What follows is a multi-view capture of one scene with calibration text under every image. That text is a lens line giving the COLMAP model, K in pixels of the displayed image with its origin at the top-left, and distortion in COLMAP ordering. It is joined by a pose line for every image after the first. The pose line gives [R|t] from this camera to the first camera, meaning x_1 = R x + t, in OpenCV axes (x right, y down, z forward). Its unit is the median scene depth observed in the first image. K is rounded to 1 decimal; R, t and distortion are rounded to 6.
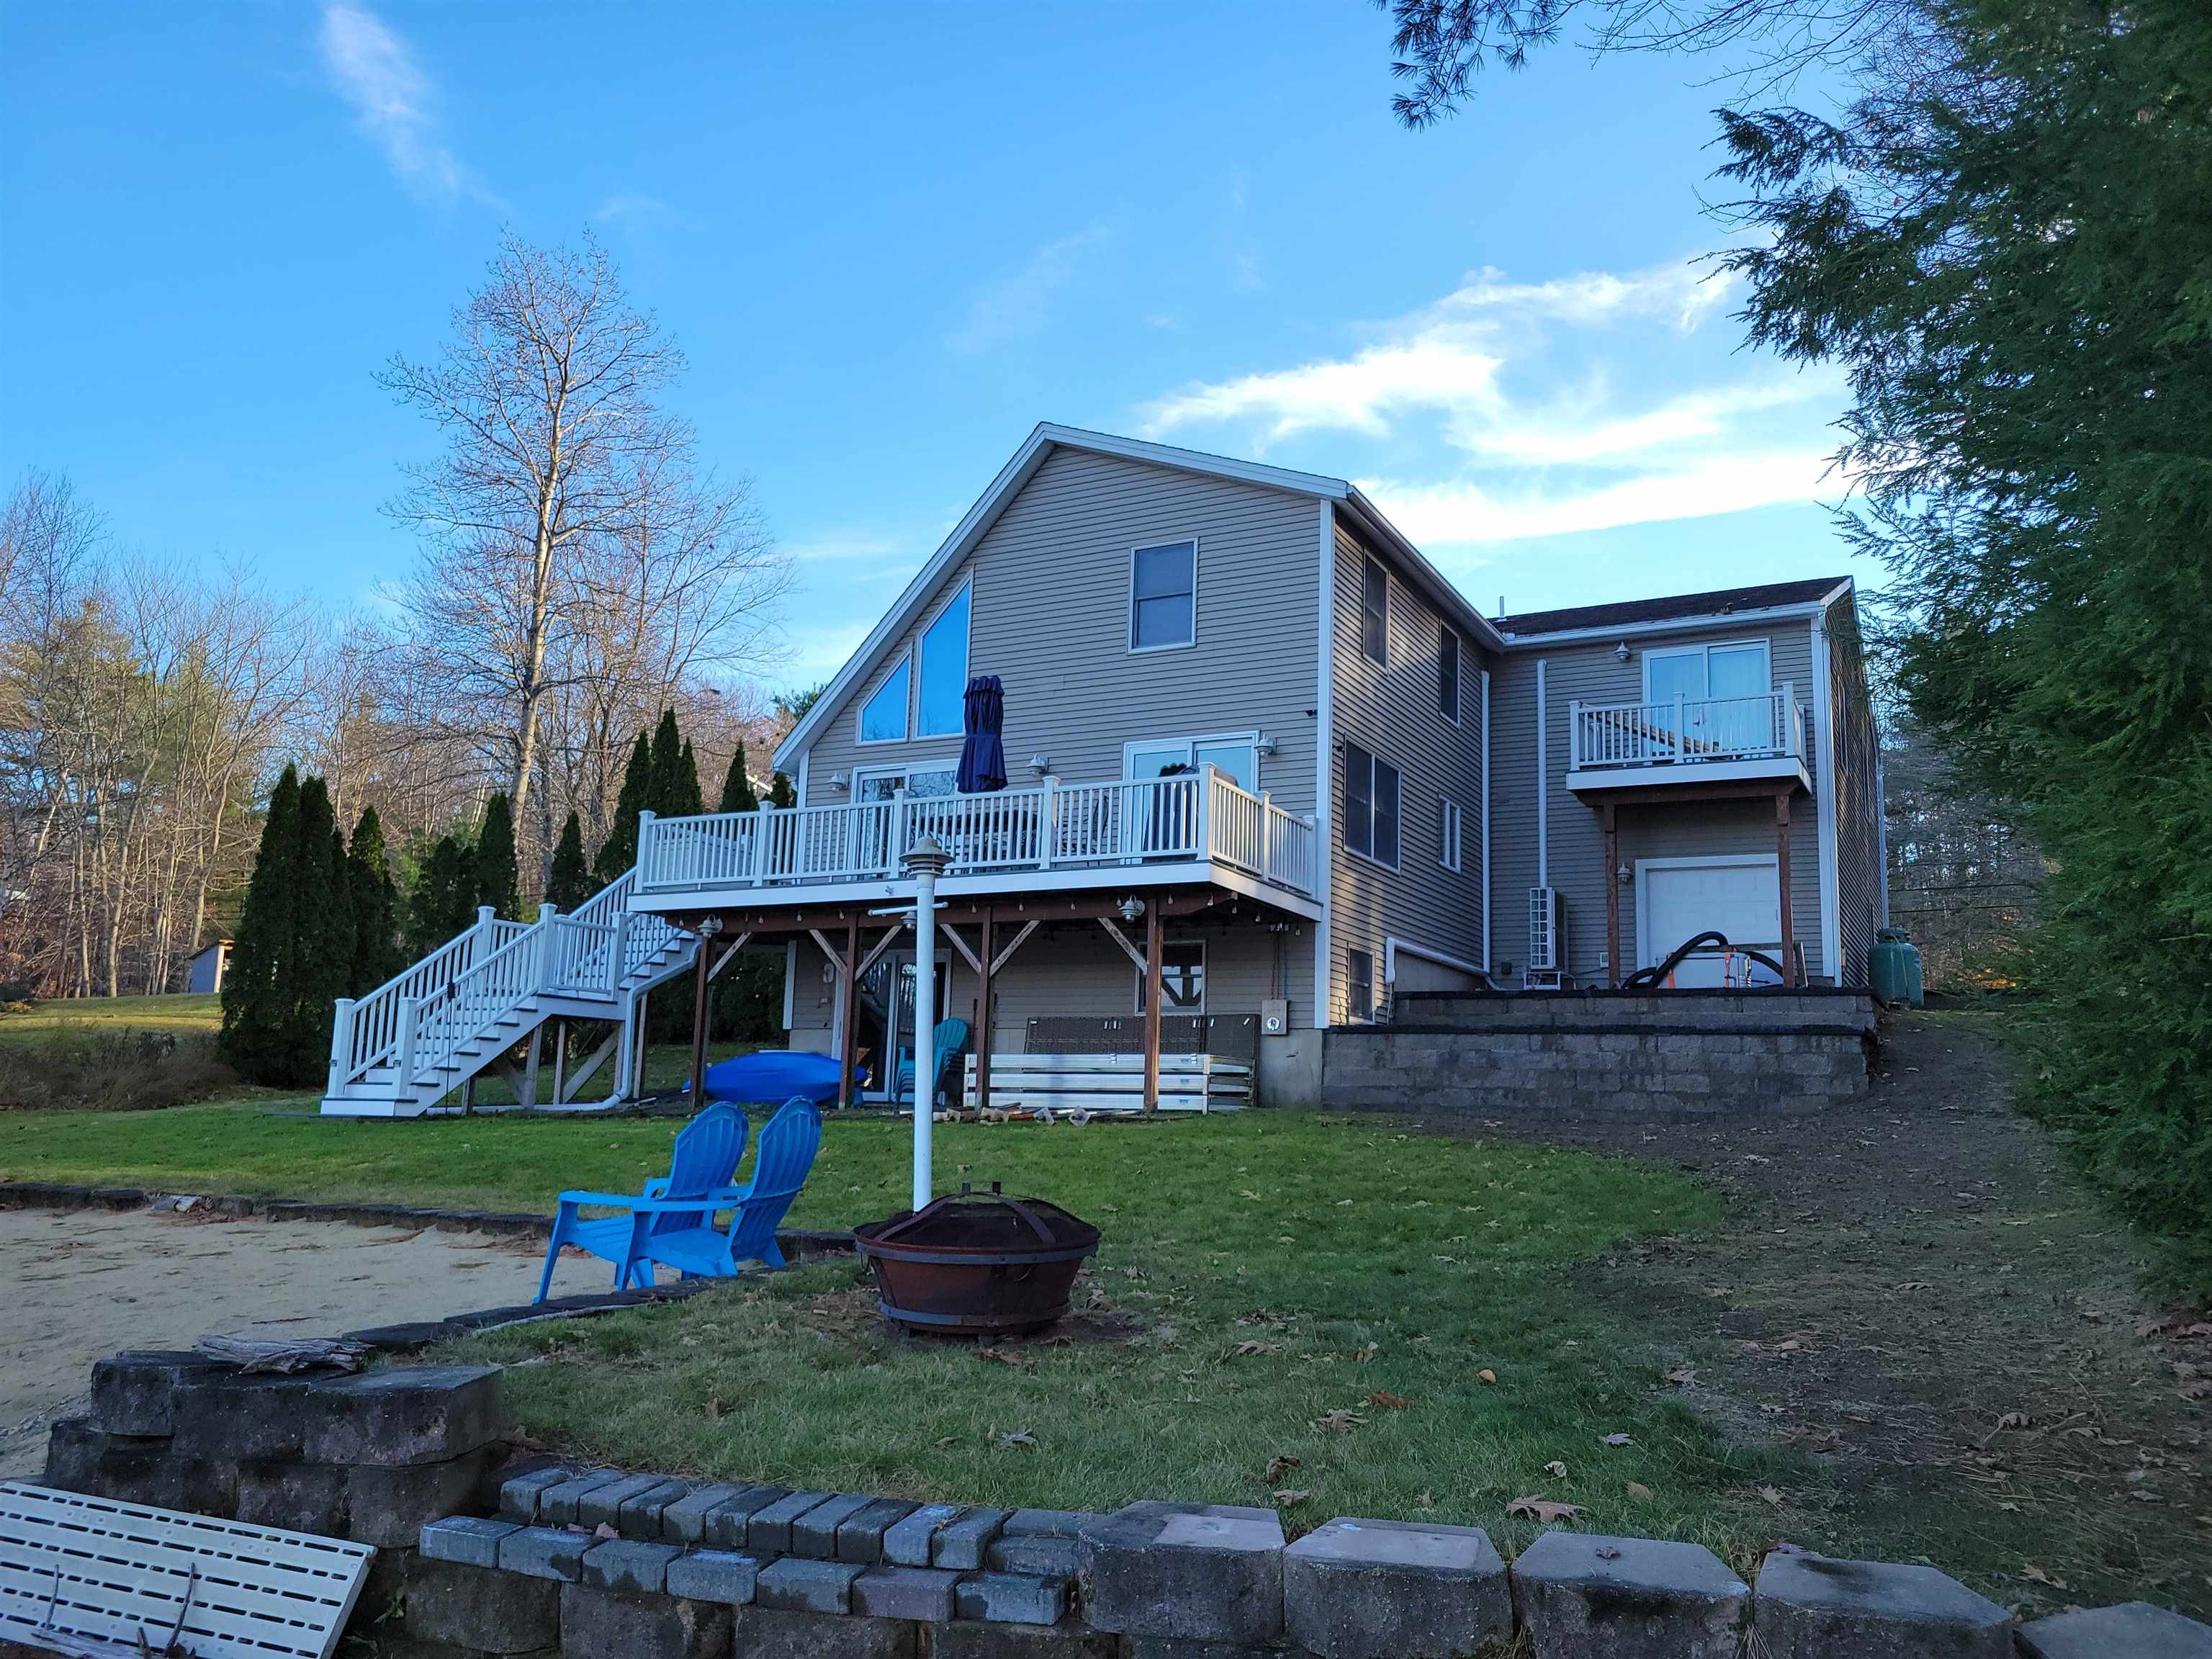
lens RADIAL K [[1648.1, 0, 1153.6], [0, 1648.1, 828.4], [0, 0, 1]] dist [0.058358, -0.114140]
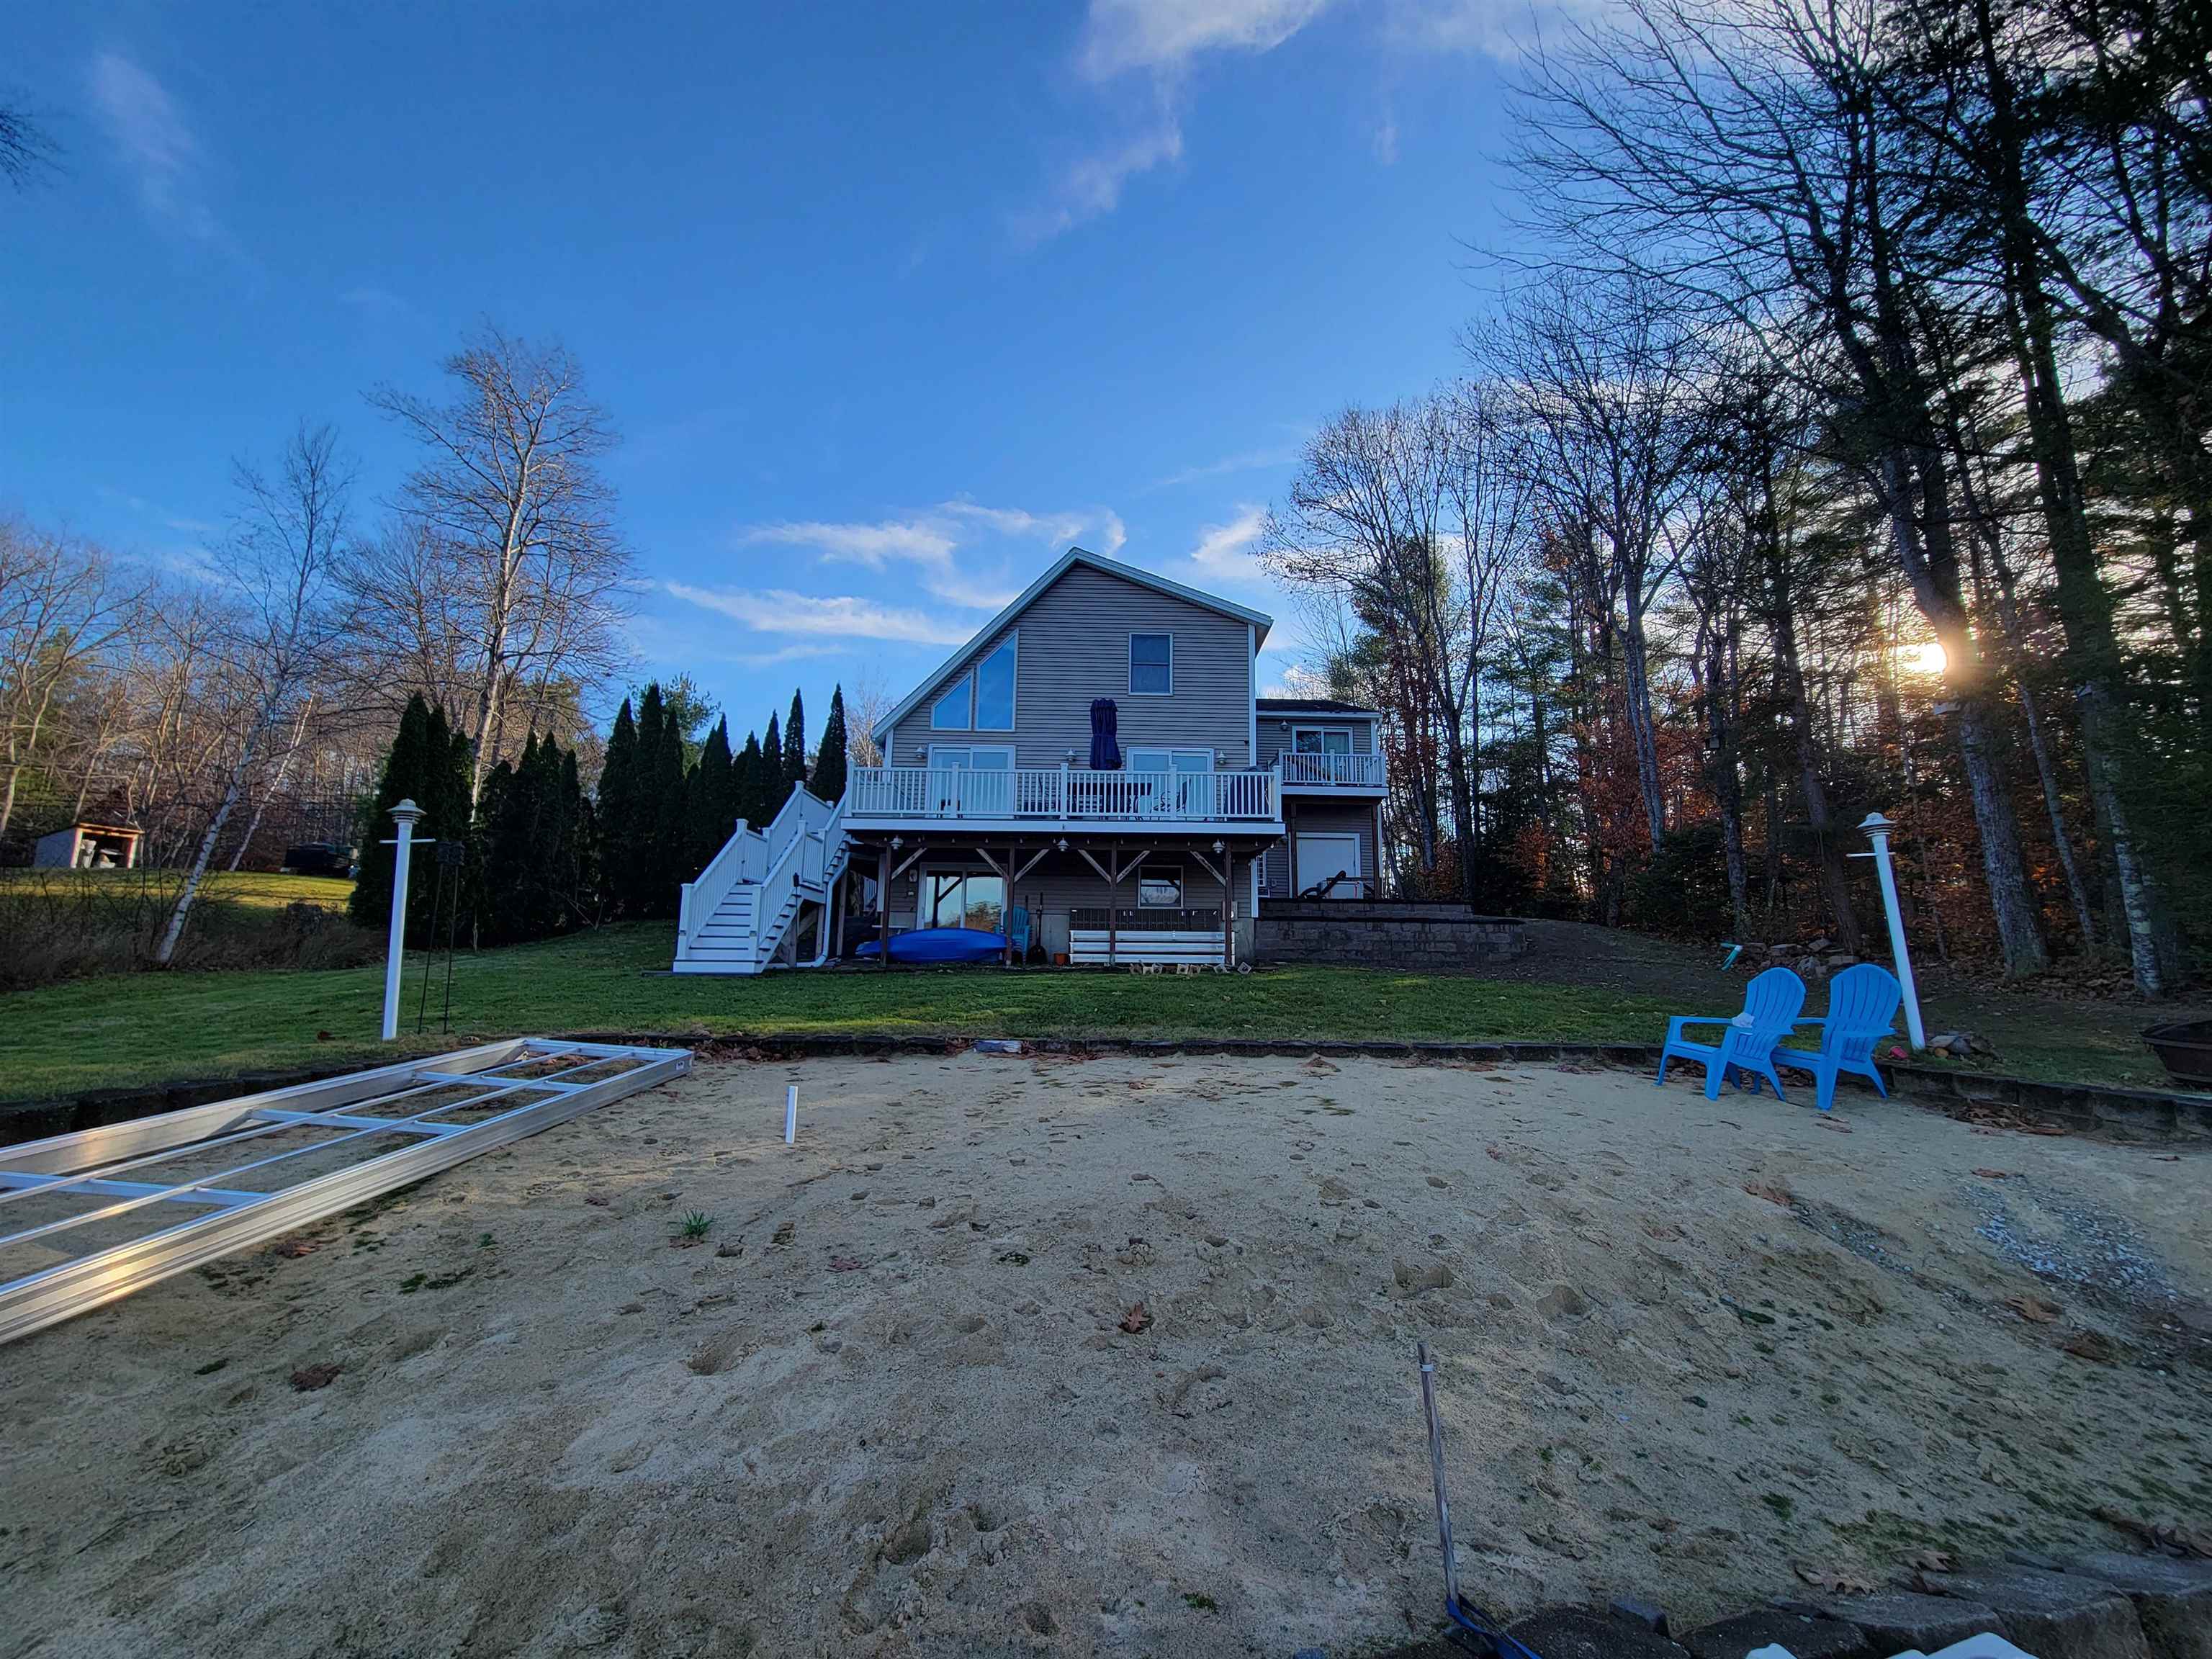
lens RADIAL K [[905.6, 0, 1106.0], [0, 905.6, 829.5], [0, 0, 1]] dist [-0.000454, 0.000985]
pose [[0.877816, 0.058834, 0.475371, -0.489613], [-0.072670, 0.997298, 0.010762, 0.024669], [-0.473453, -0.043992, 0.879720, 0.196194]]
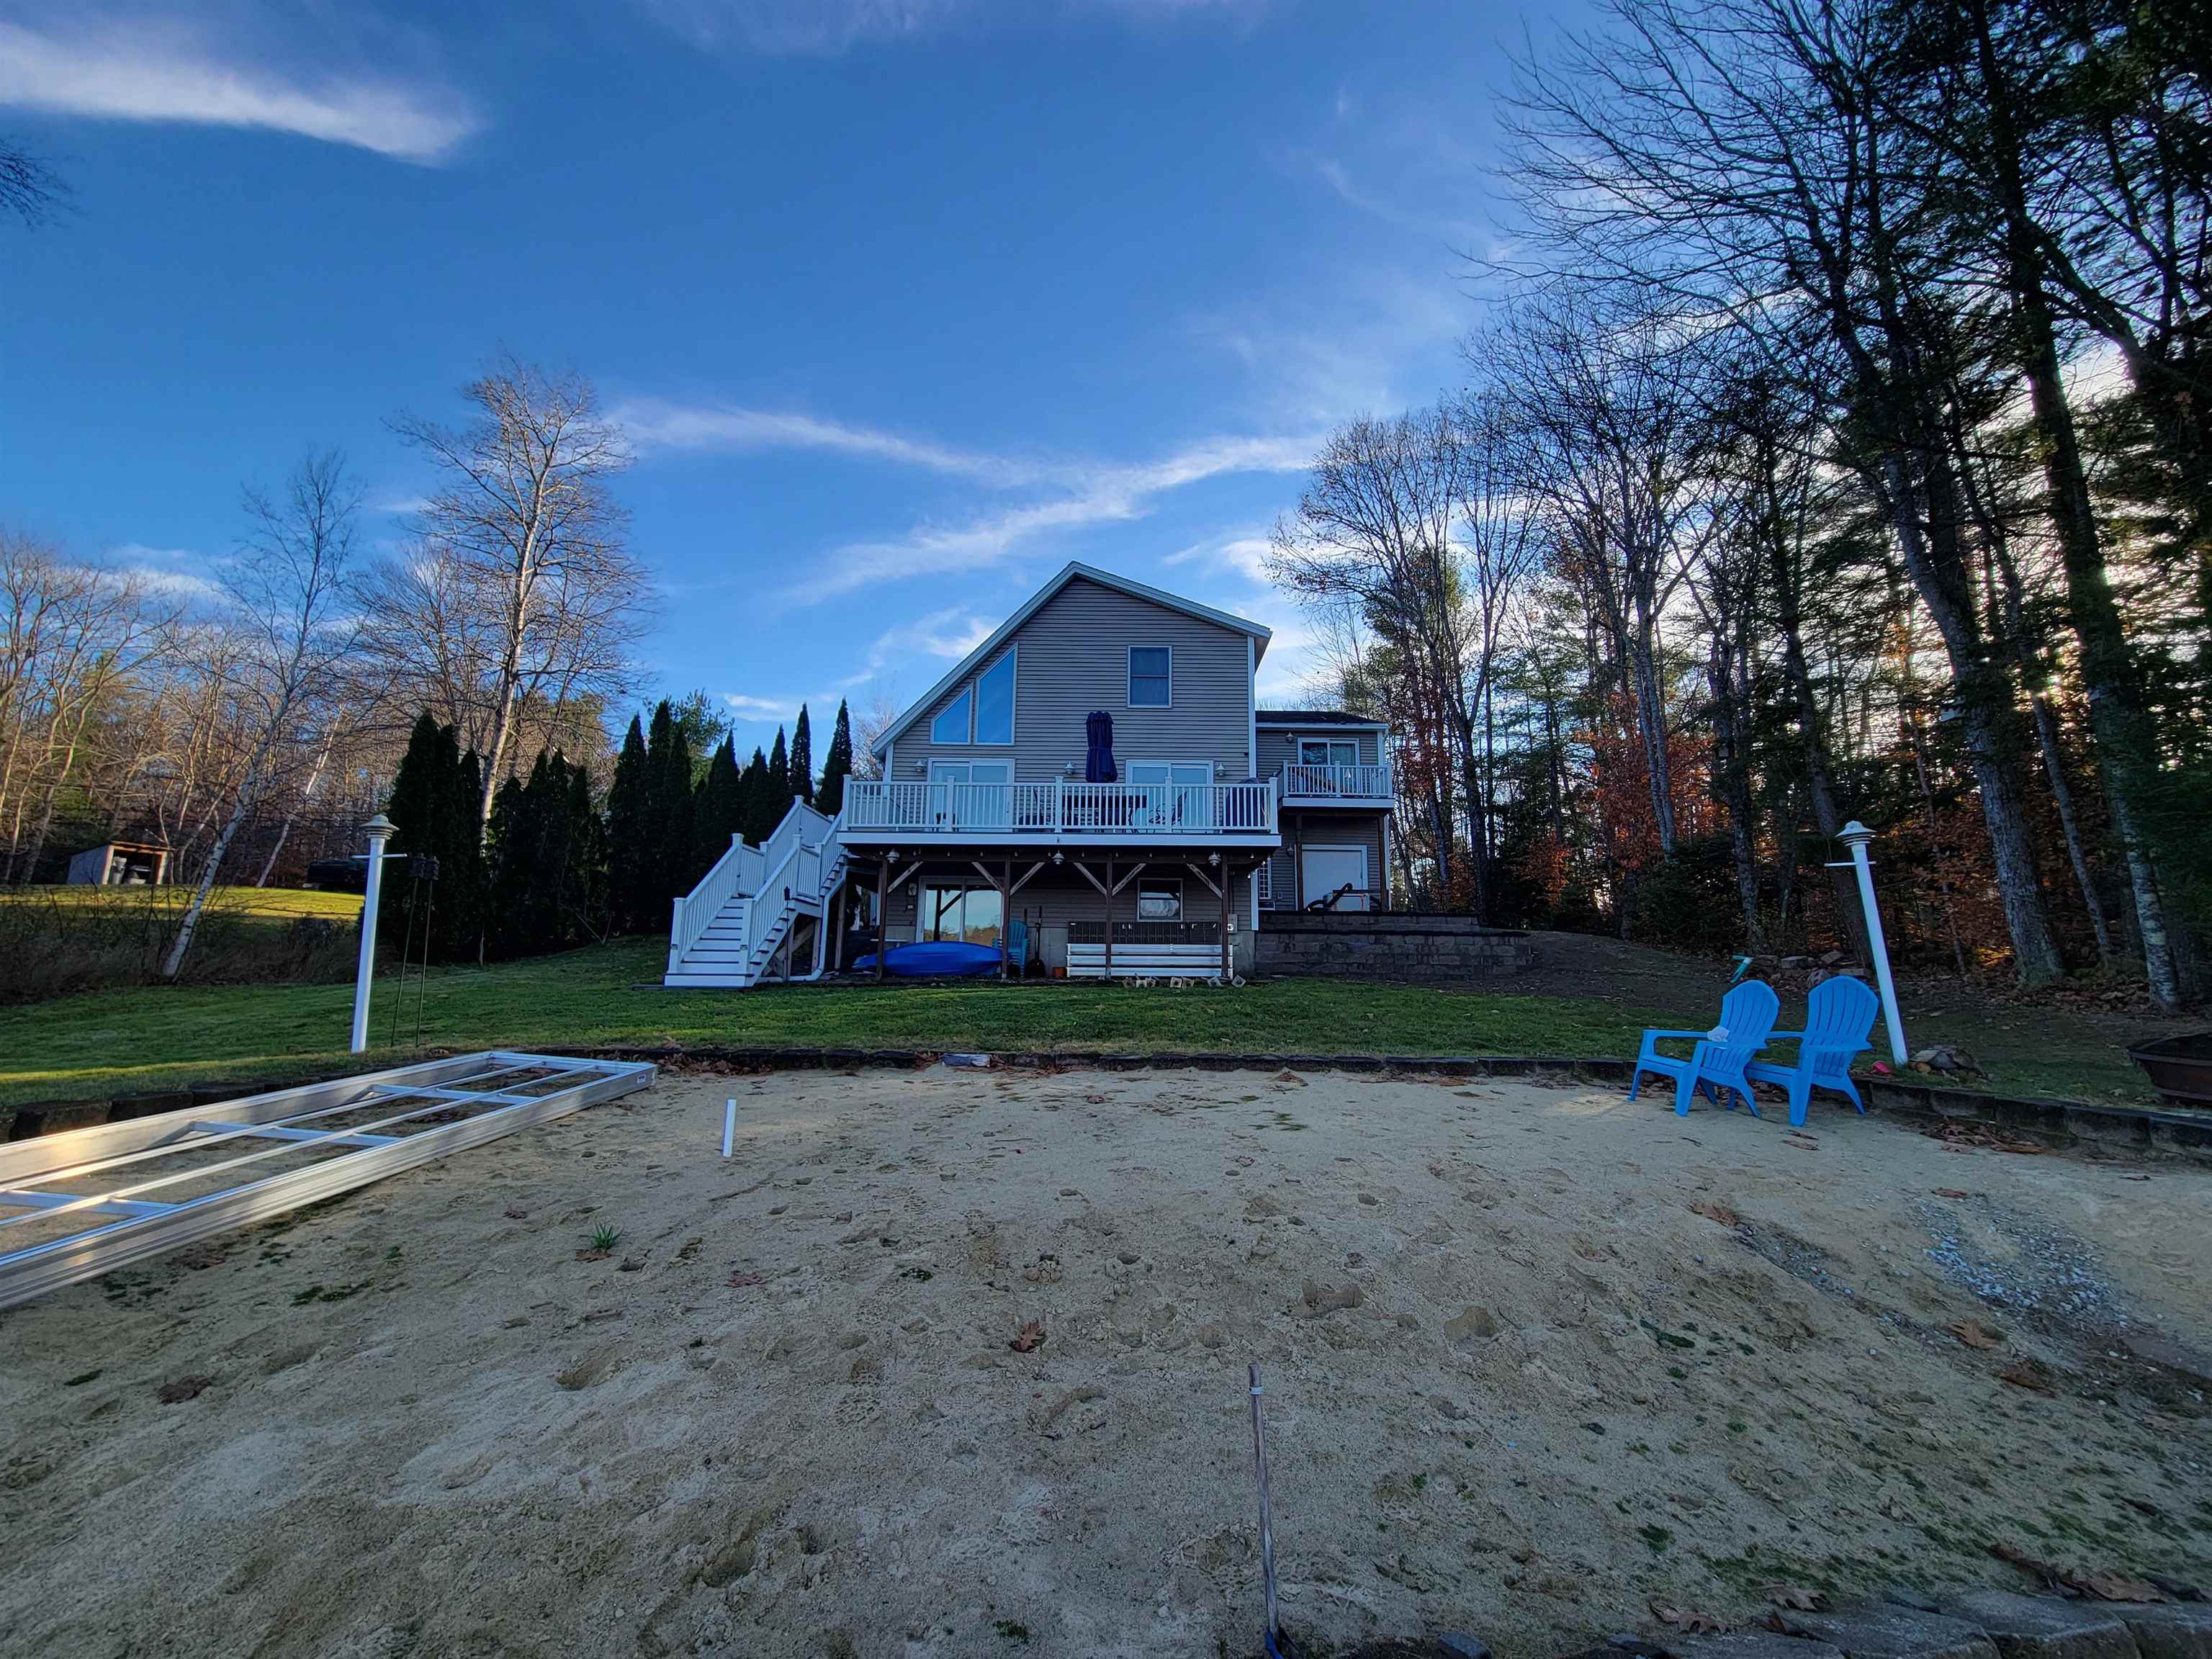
lens RADIAL K [[905.6, 0, 1106.0], [0, 905.6, 829.5], [0, 0, 1]] dist [-0.000454, 0.000985]
pose [[0.889109, 0.061611, 0.453531, -0.468270], [-0.068025, 0.997681, -0.002176, 0.023439], [-0.452613, -0.028916, 0.891238, 0.186331]]
